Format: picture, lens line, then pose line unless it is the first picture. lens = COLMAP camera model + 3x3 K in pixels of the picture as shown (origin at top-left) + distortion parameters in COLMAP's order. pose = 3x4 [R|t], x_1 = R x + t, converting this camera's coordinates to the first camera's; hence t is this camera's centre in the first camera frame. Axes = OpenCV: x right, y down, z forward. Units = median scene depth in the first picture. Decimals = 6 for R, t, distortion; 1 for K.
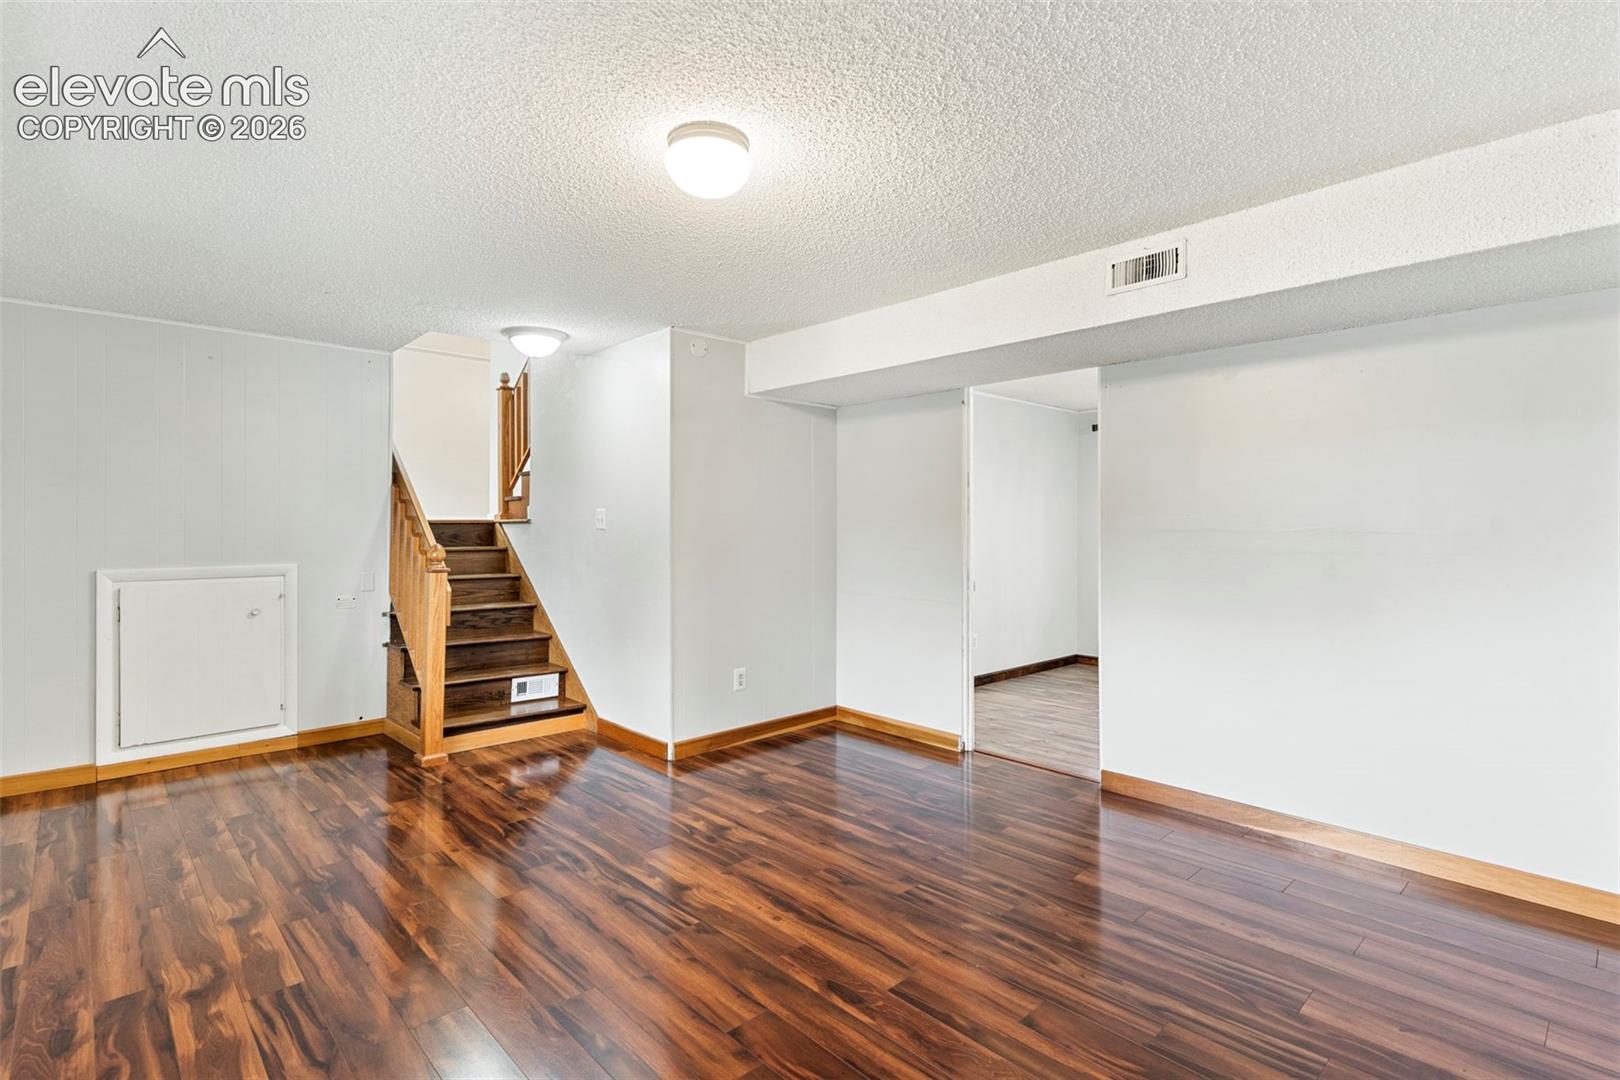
lens RADIAL K [[774.9, 0, 811.7], [0, 774.9, 537.8], [0, 0, 1]] dist [0.005218, 0.000519]
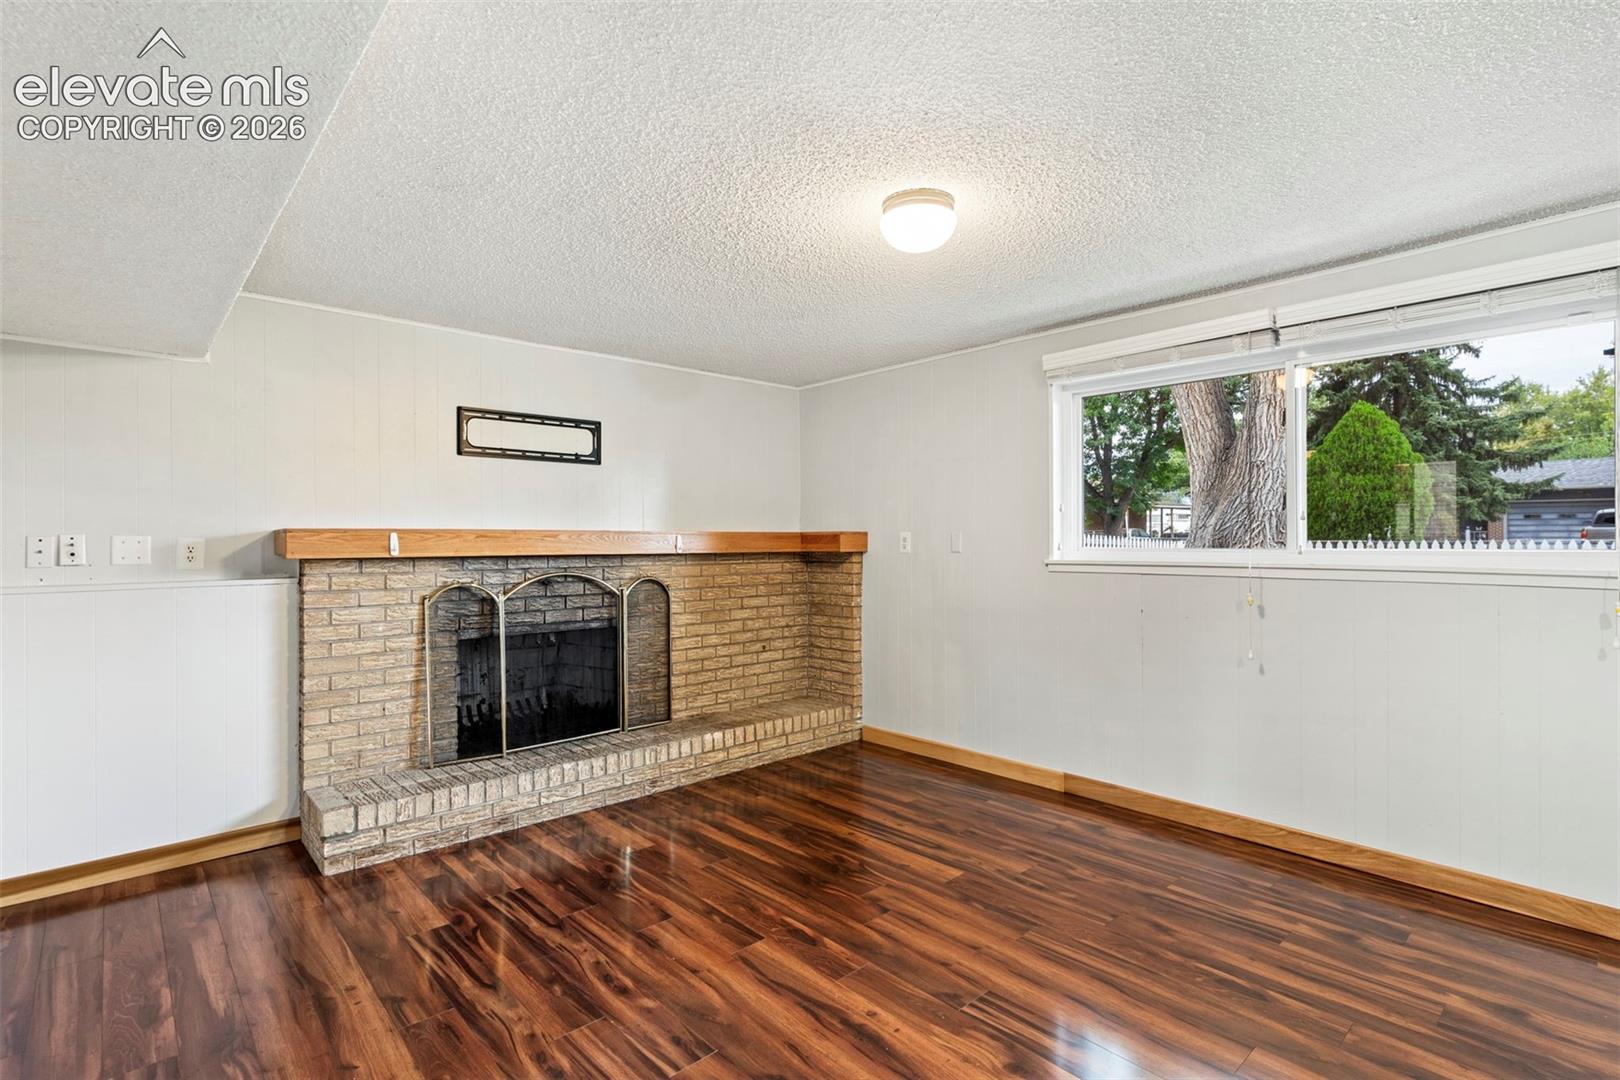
lens RADIAL K [[774.9, 0, 811.7], [0, 774.9, 537.8], [0, 0, 1]] dist [0.005218, 0.000519]
pose [[-0.999865, 0.002990, 0.016159, 0.005507], [0.003182, 0.999924, 0.011881, -0.035422], [-0.016123, 0.011930, -0.999799, 2.020407]]
